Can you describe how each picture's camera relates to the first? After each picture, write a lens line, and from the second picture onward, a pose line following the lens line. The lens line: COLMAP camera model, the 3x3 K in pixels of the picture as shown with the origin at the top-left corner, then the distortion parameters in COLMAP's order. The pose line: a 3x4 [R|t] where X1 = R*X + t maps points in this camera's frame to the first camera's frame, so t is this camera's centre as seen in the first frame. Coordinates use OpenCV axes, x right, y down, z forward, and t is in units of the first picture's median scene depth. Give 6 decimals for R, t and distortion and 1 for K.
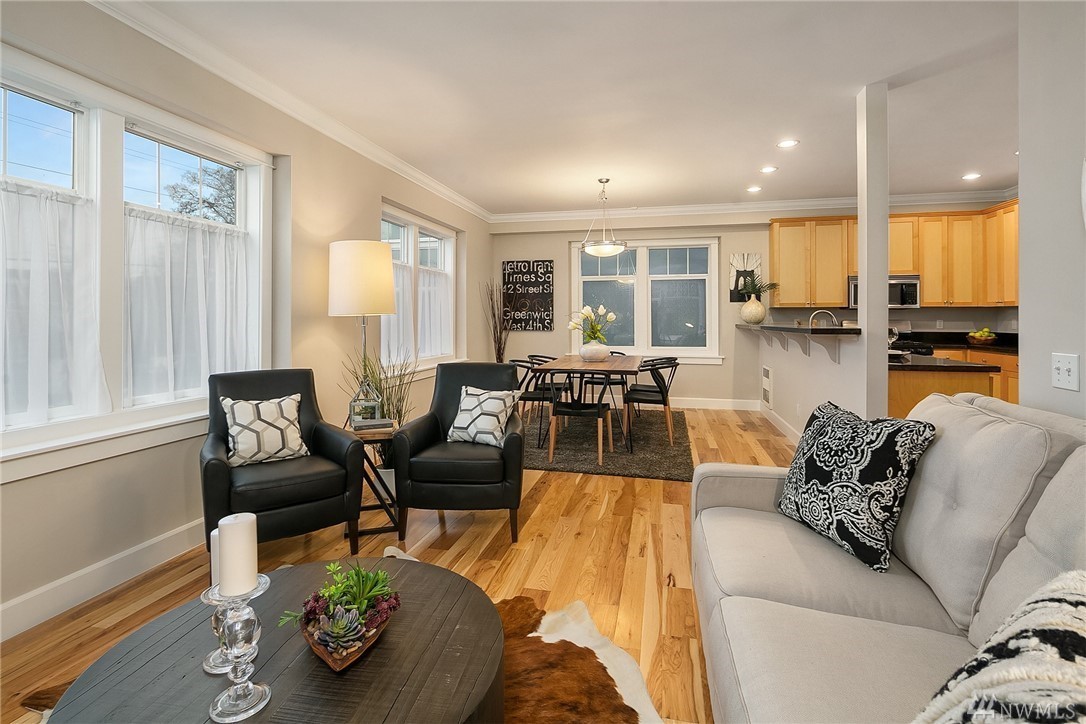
lens RADIAL K [[529.8, 0, 551.9], [0, 529.8, 310.3], [0, 0, 1]] dist [0.006674, -0.000539]
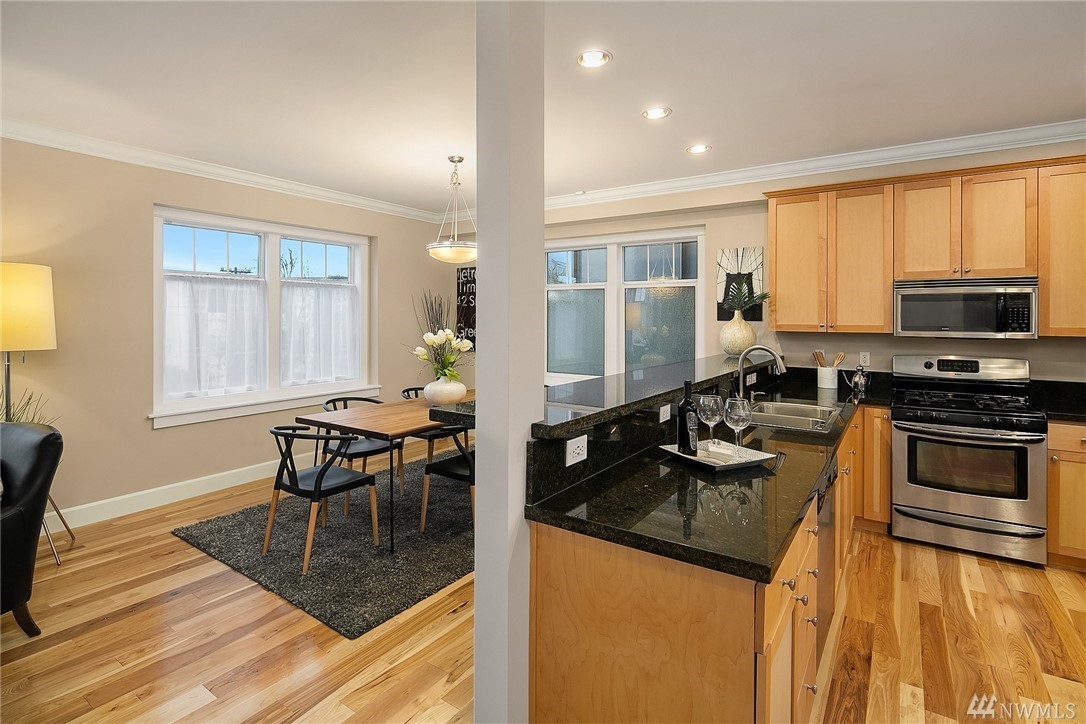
lens RADIAL K [[529.8, 0, 538.3], [0, 529.8, 316.4], [0, 0, 1]] dist [0.006674, -0.000539]
pose [[0.929376, 0.006823, -0.369072, 0.376828], [-0.003385, 0.999945, 0.009960, -0.027207], [0.369119, -0.008008, 0.929348, 0.284722]]
